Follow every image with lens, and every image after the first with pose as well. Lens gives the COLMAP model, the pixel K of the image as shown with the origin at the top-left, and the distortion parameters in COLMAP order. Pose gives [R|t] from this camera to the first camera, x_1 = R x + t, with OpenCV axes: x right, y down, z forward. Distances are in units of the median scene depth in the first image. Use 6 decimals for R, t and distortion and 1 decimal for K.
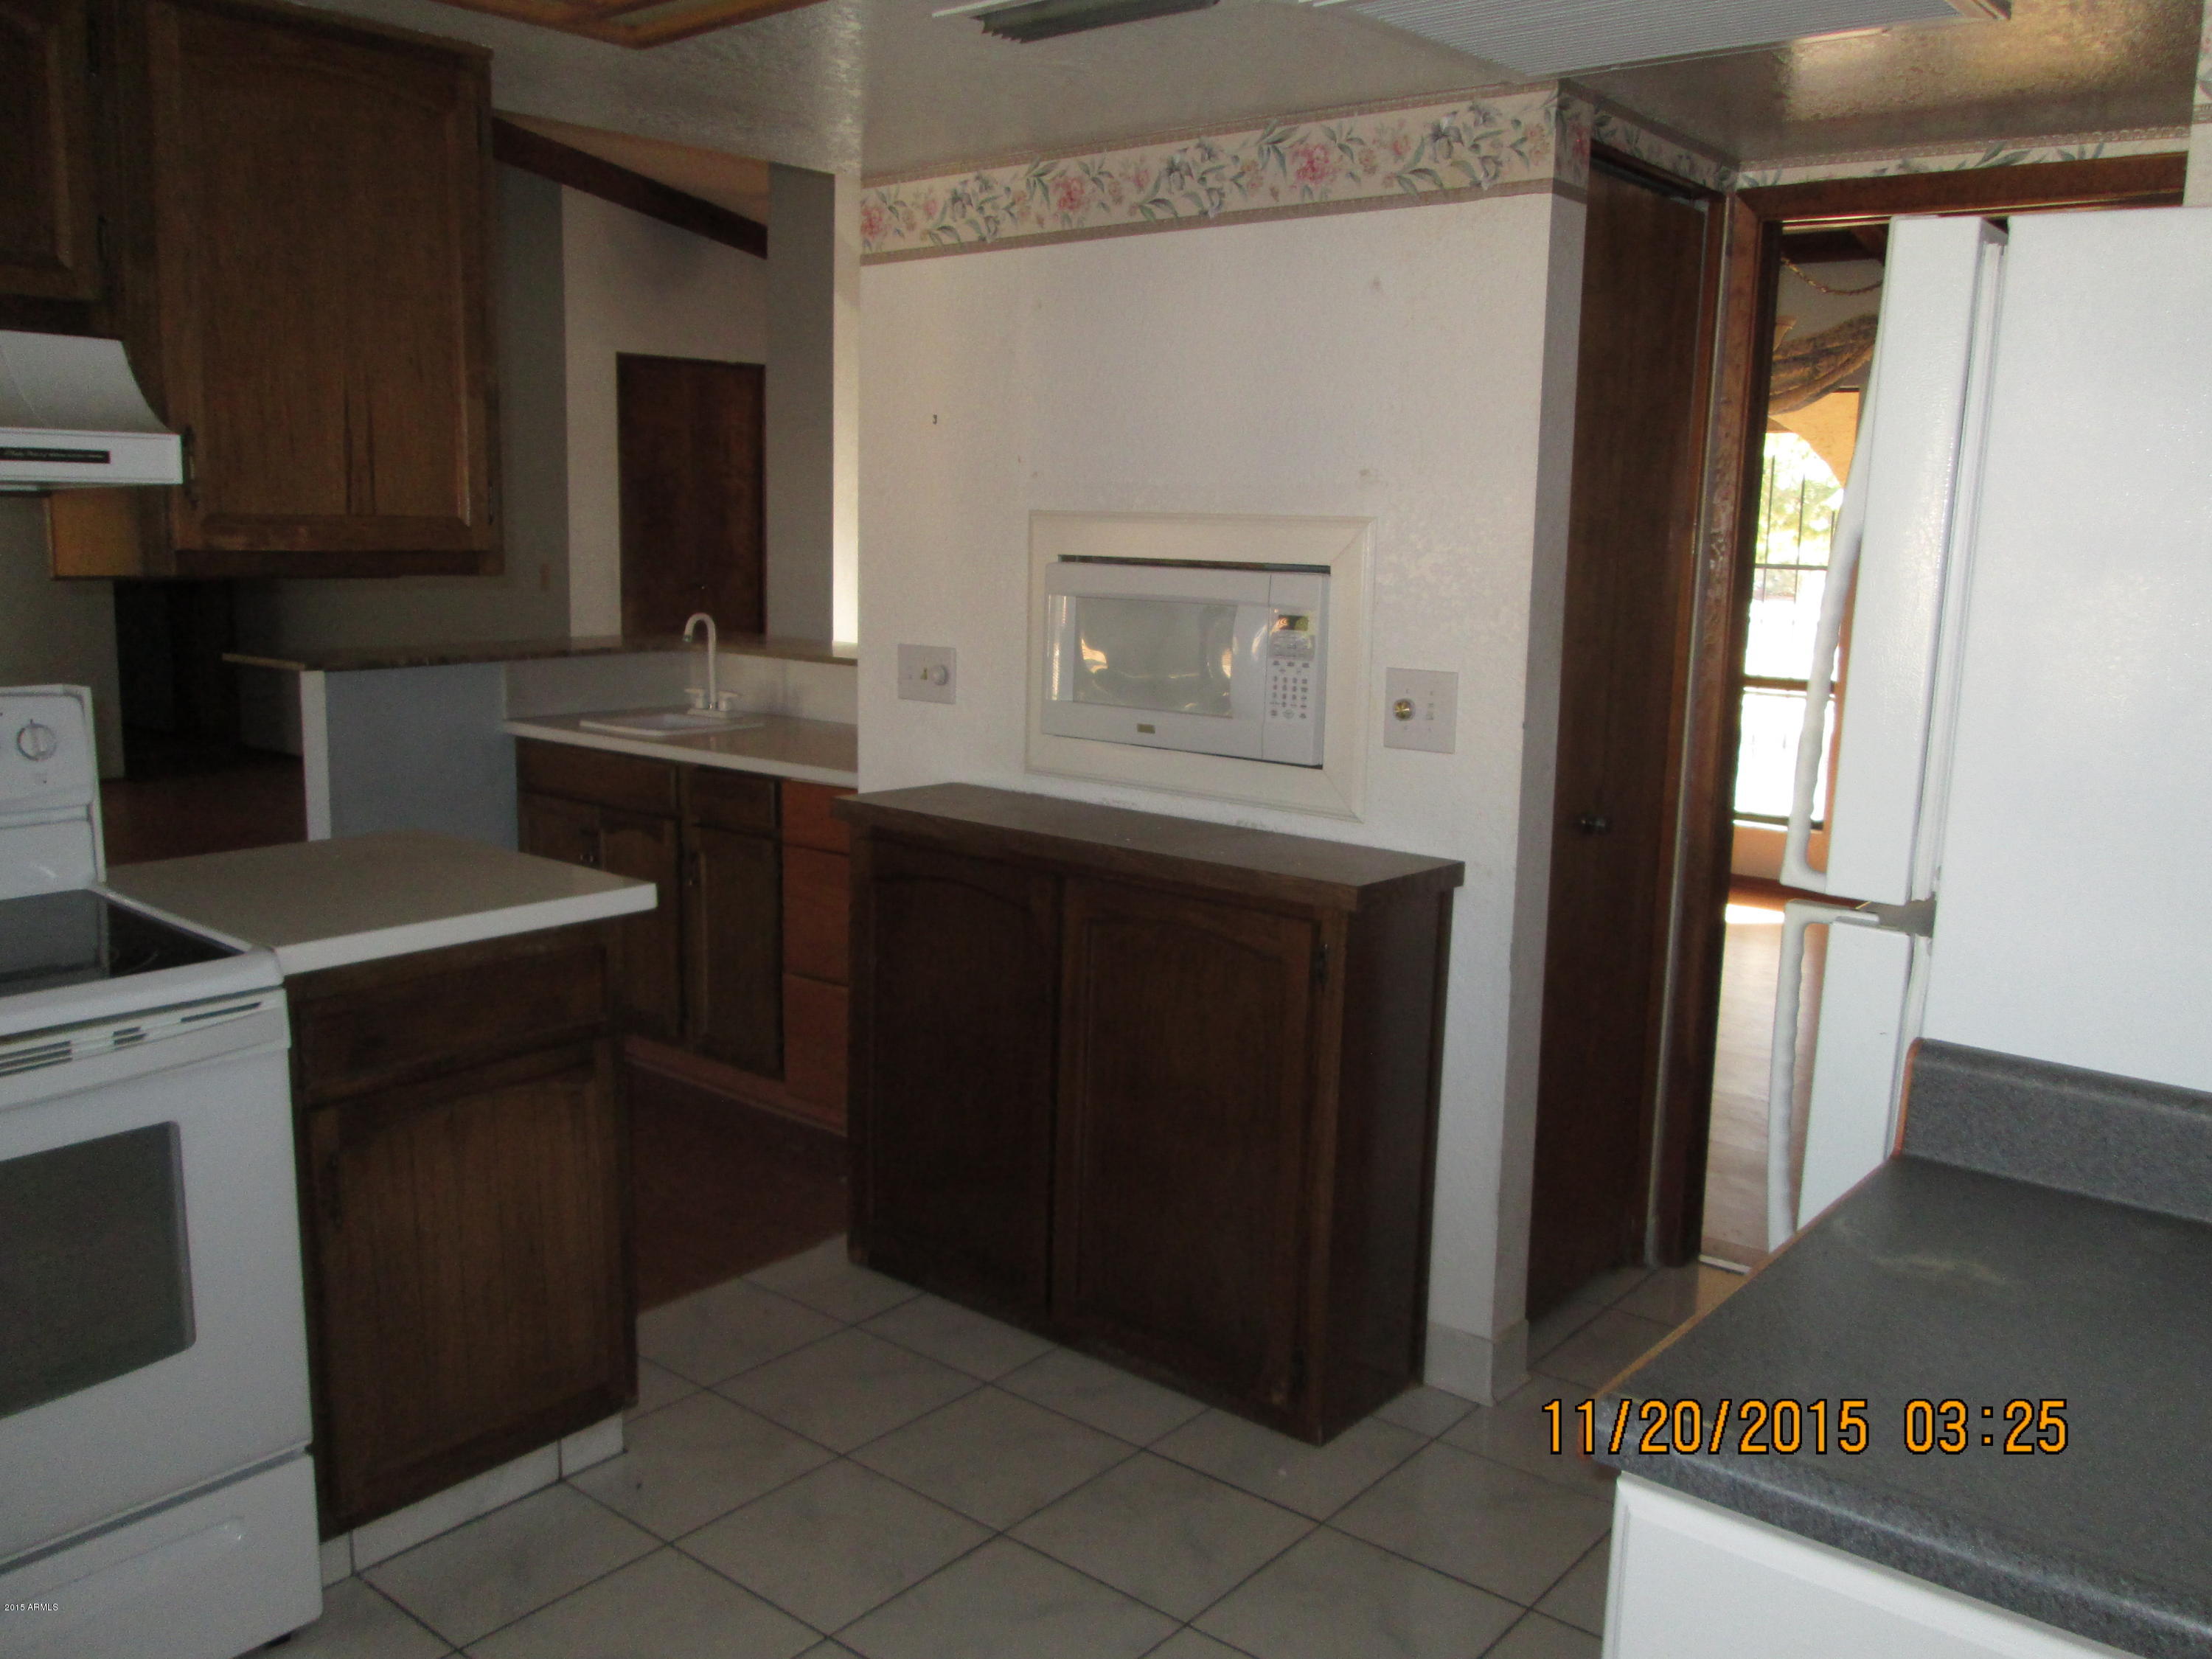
lens RADIAL K [[1830.6, 0, 1099.4], [0, 1830.6, 820.8], [0, 0, 1]] dist [-0.047635, 0.013286]
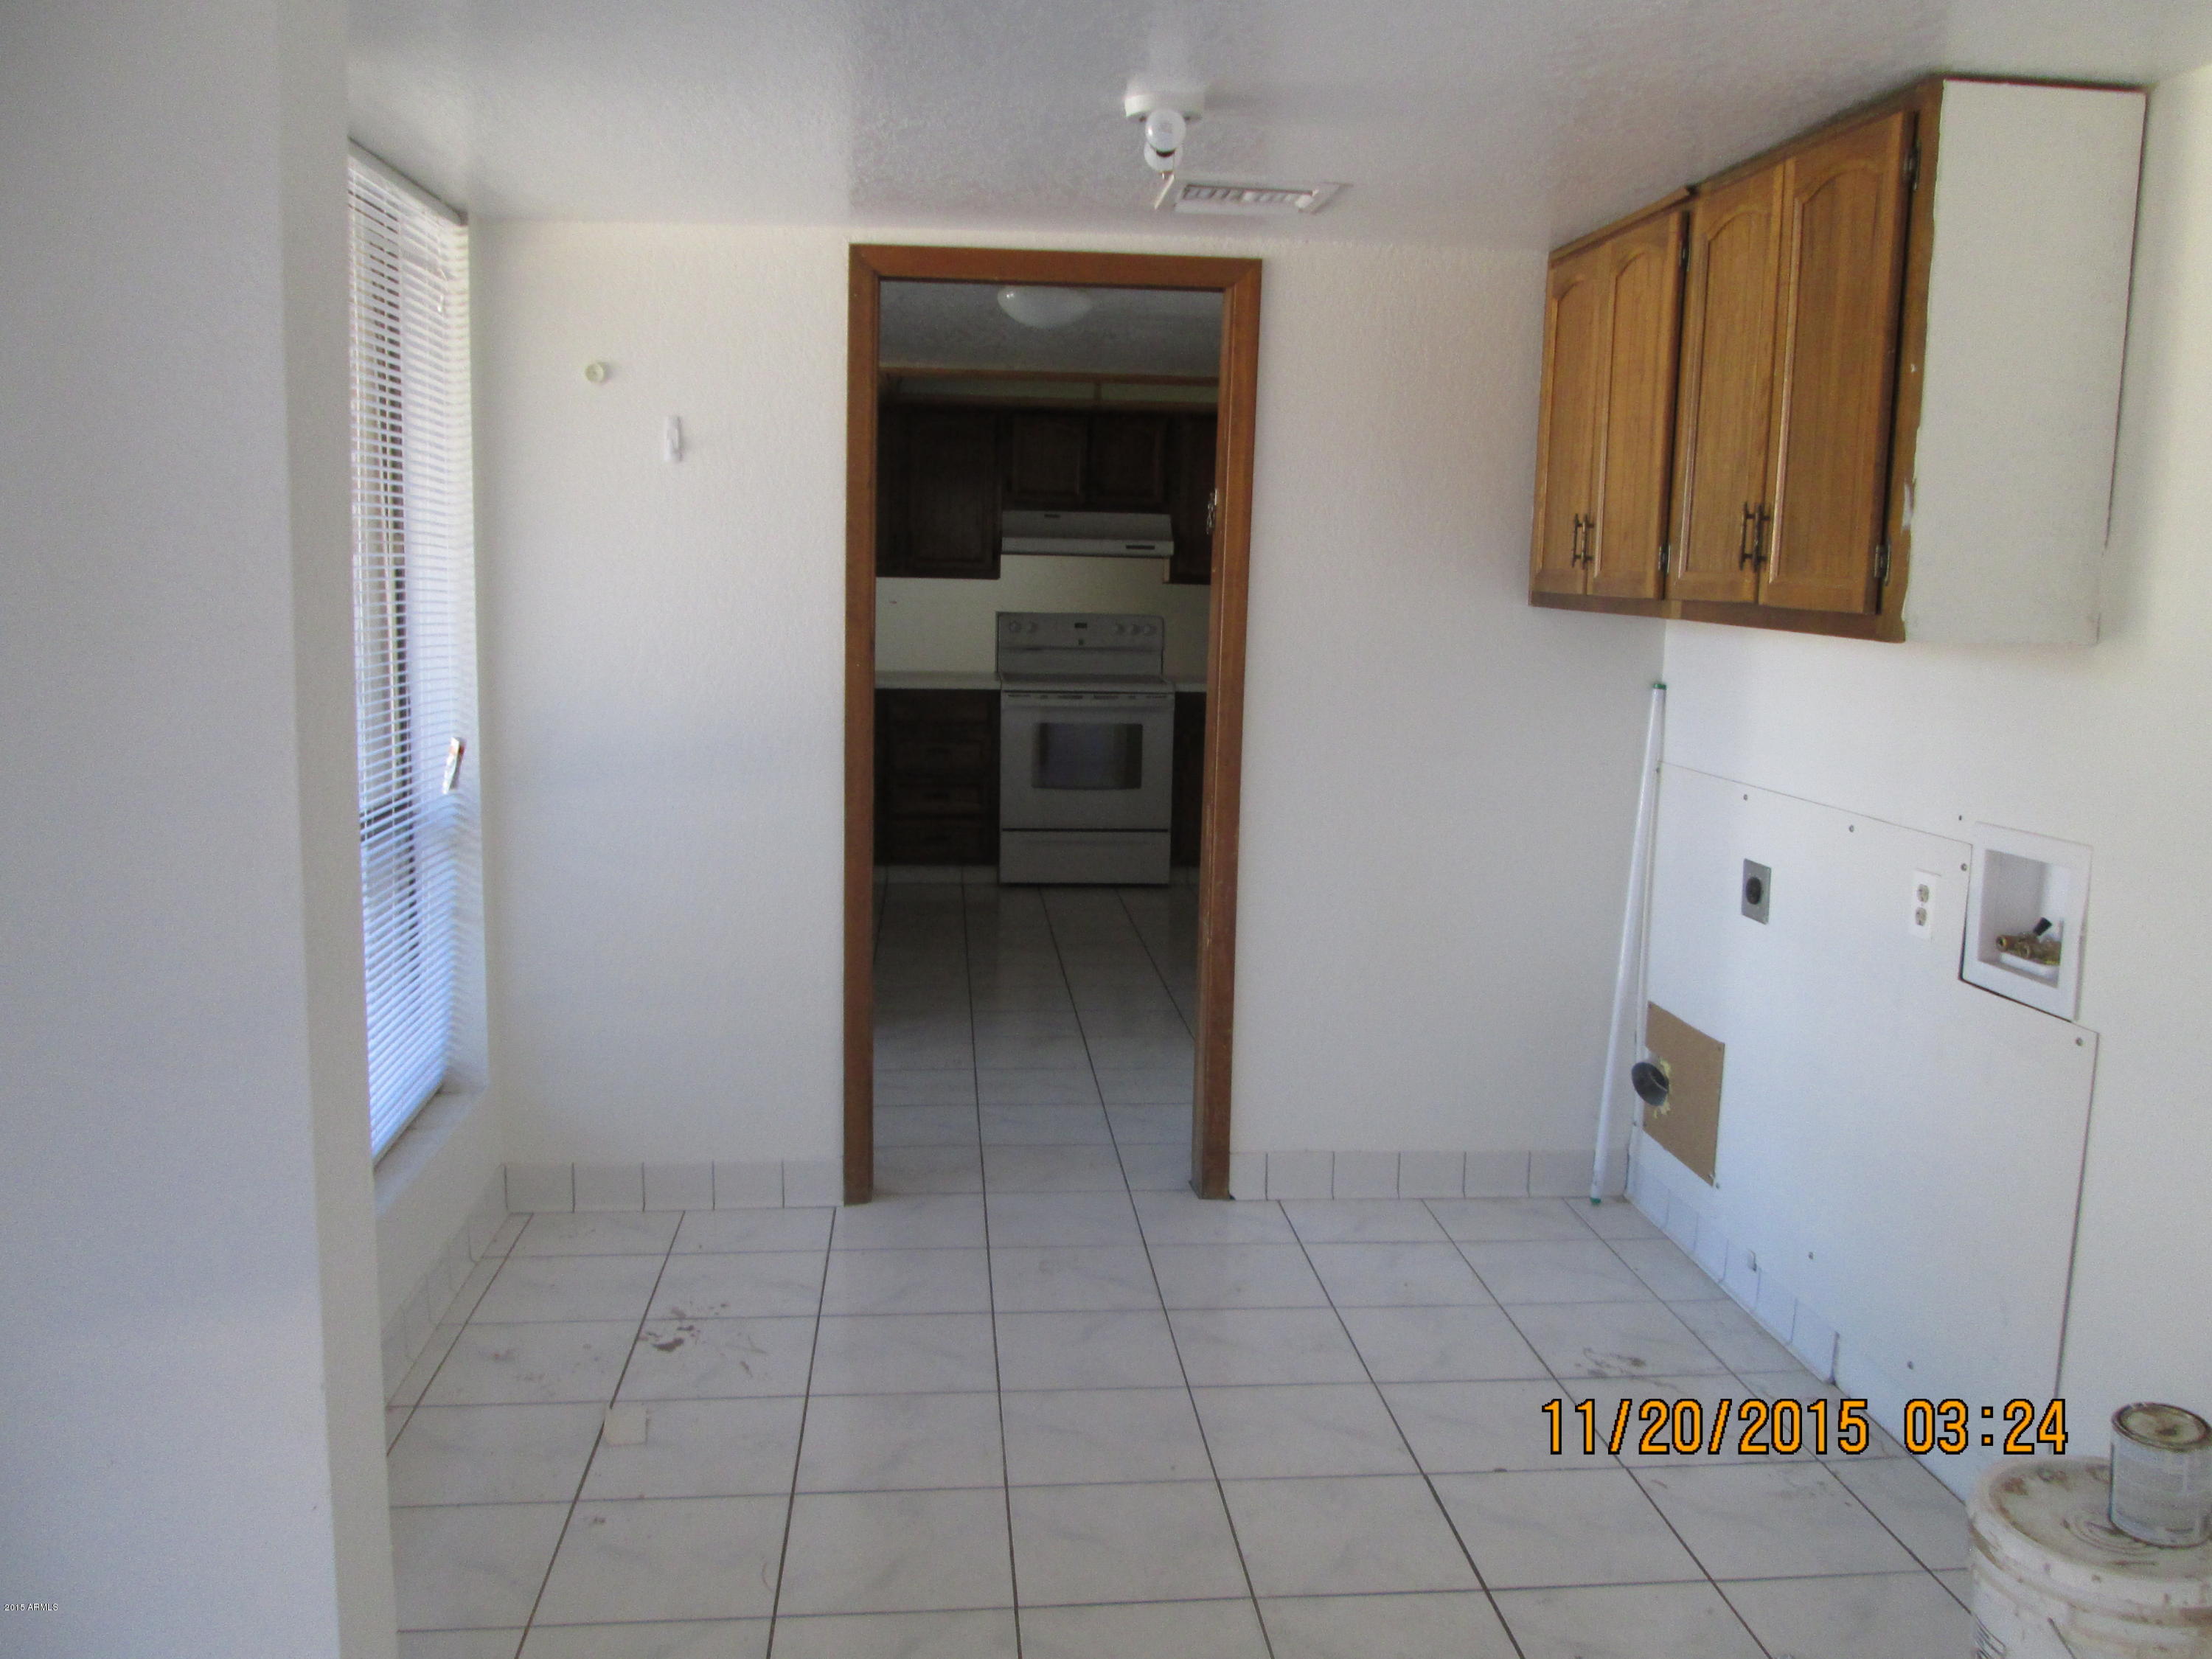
lens RADIAL K [[1830.6, 0, 1099.4], [0, 1830.6, 820.8], [0, 0, 1]] dist [-0.047635, 0.013286]
pose [[0.696097, 0.102172, -0.710641, 1.455711], [-0.125806, 0.991866, 0.019375, 0.205164], [0.706840, 0.075916, 0.703288, -1.164000]]
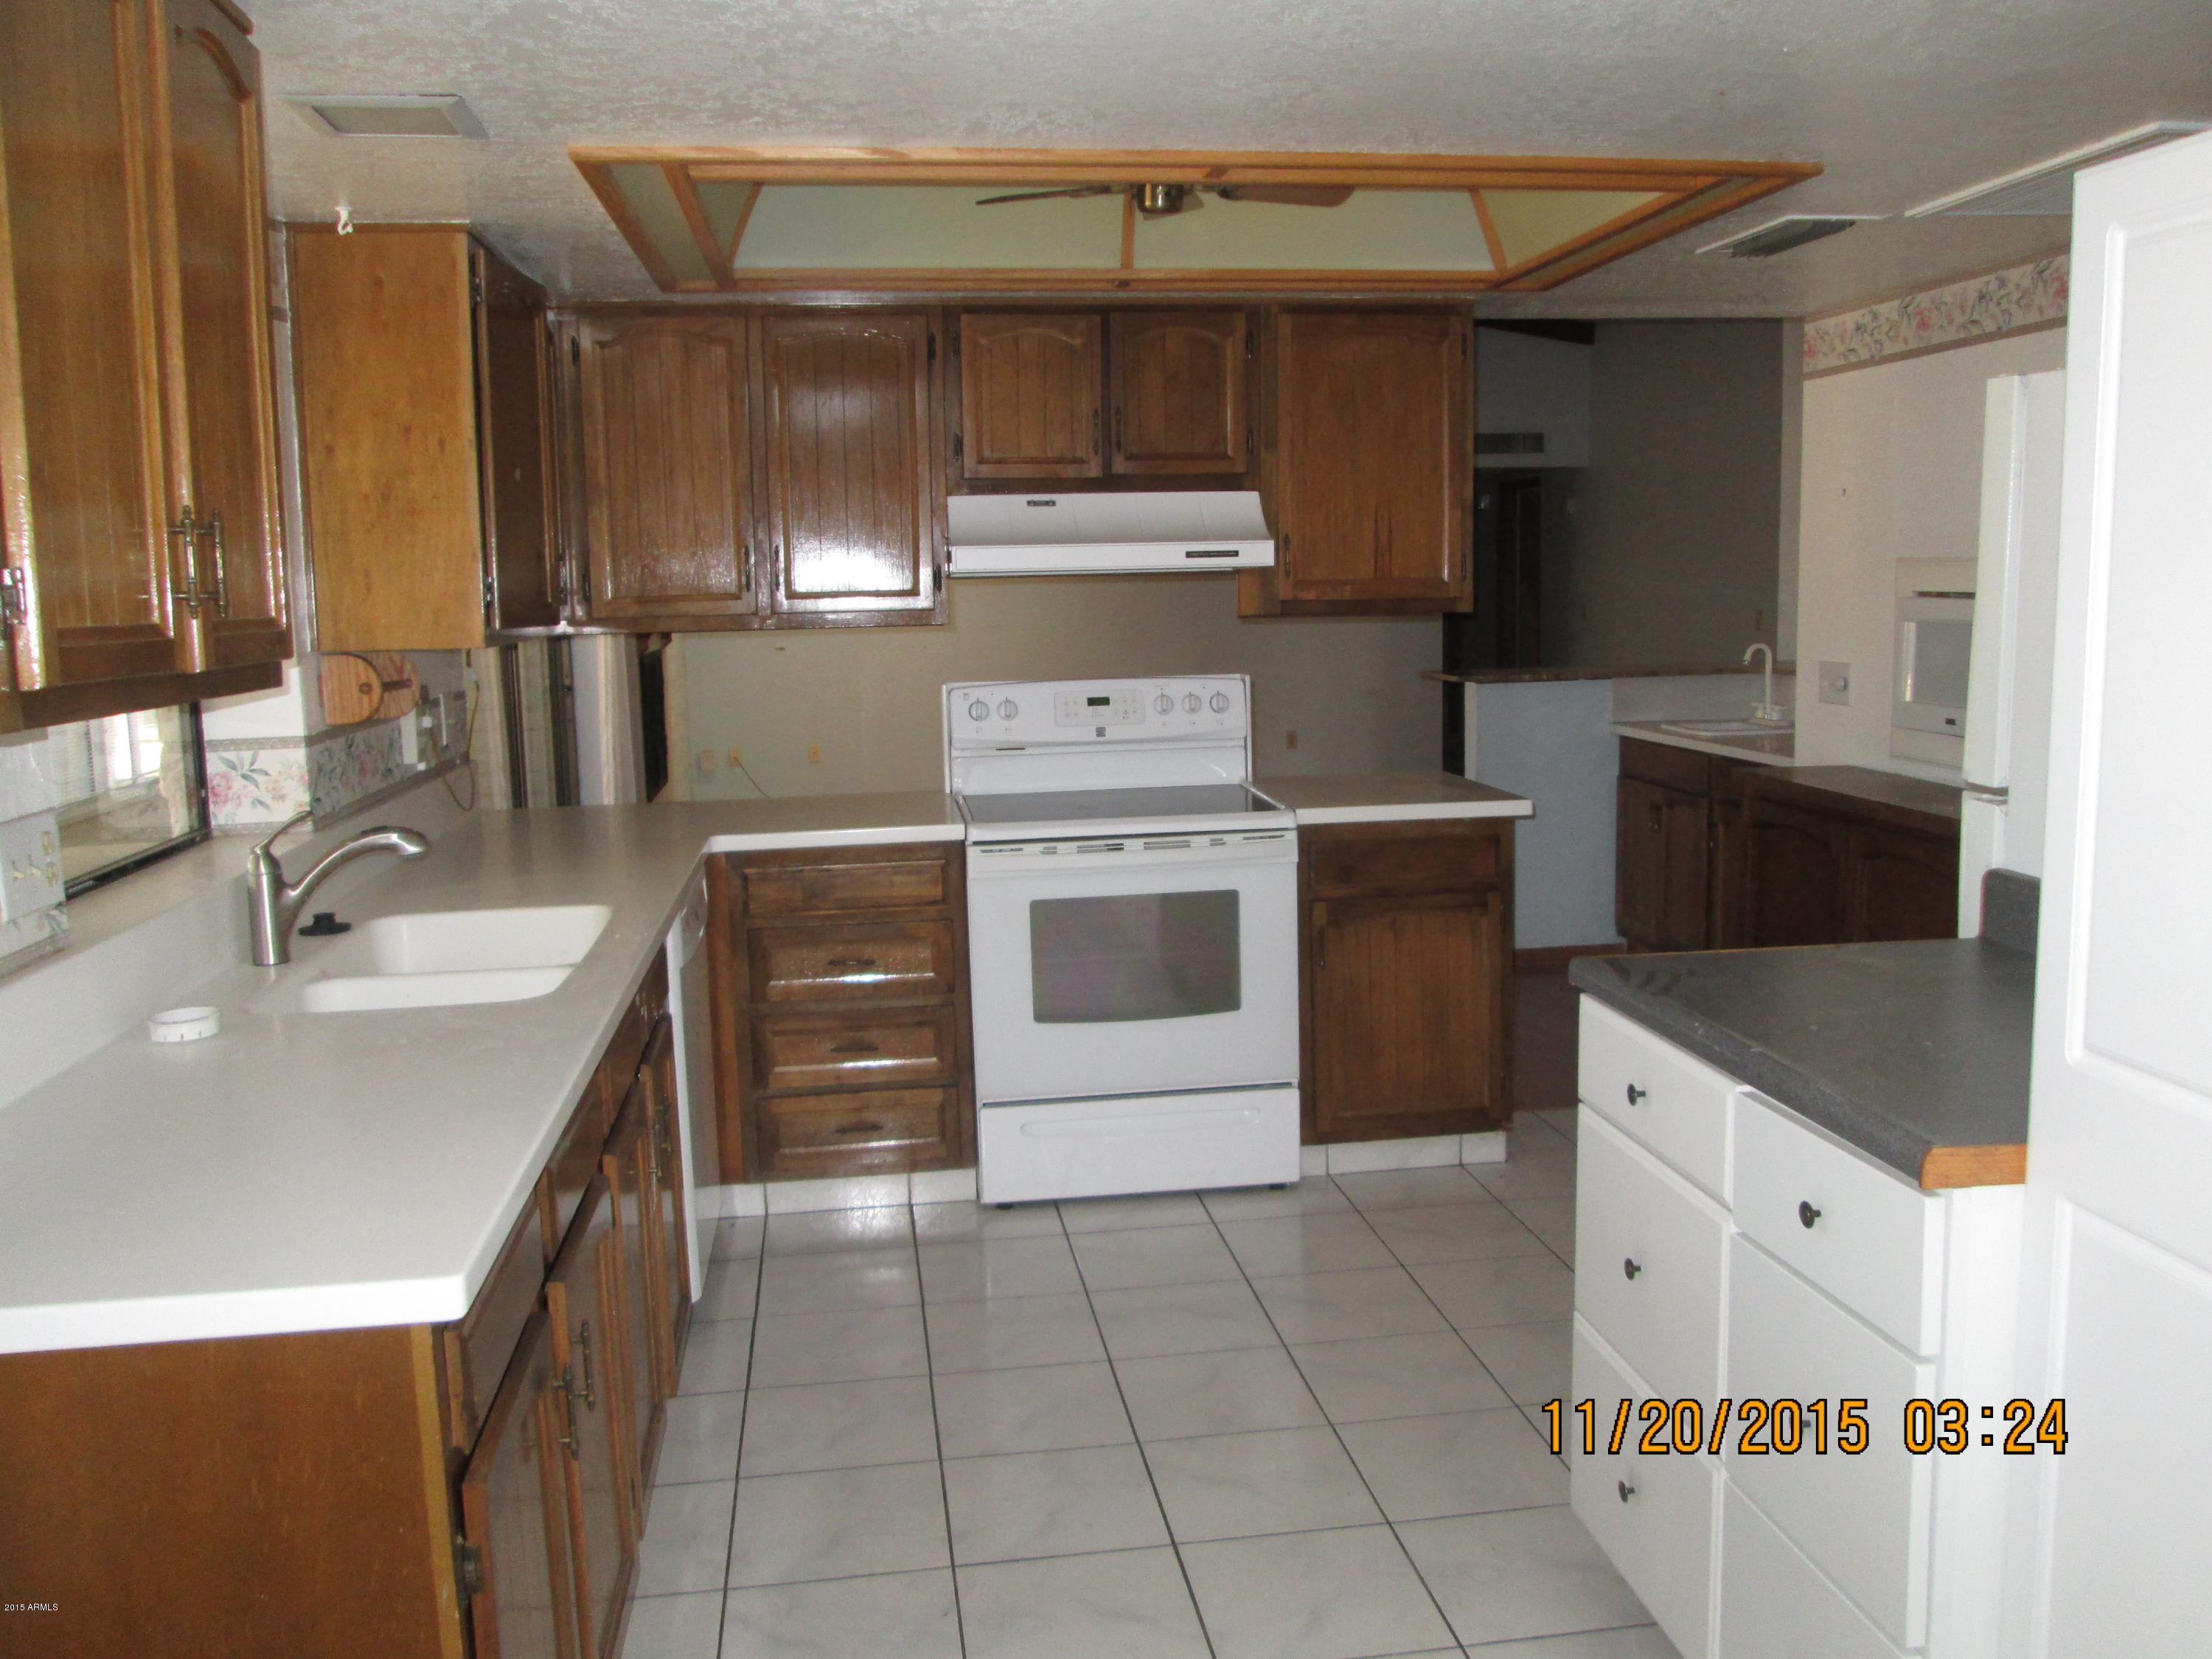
lens RADIAL K [[1830.6, 0, 1099.4], [0, 1830.6, 820.8], [0, 0, 1]] dist [-0.047635, 0.013286]
pose [[0.735647, 0.054978, -0.675130, 0.488272], [-0.074055, 0.997254, 0.000516, 0.069333], [0.673304, 0.049617, 0.737699, -0.388562]]
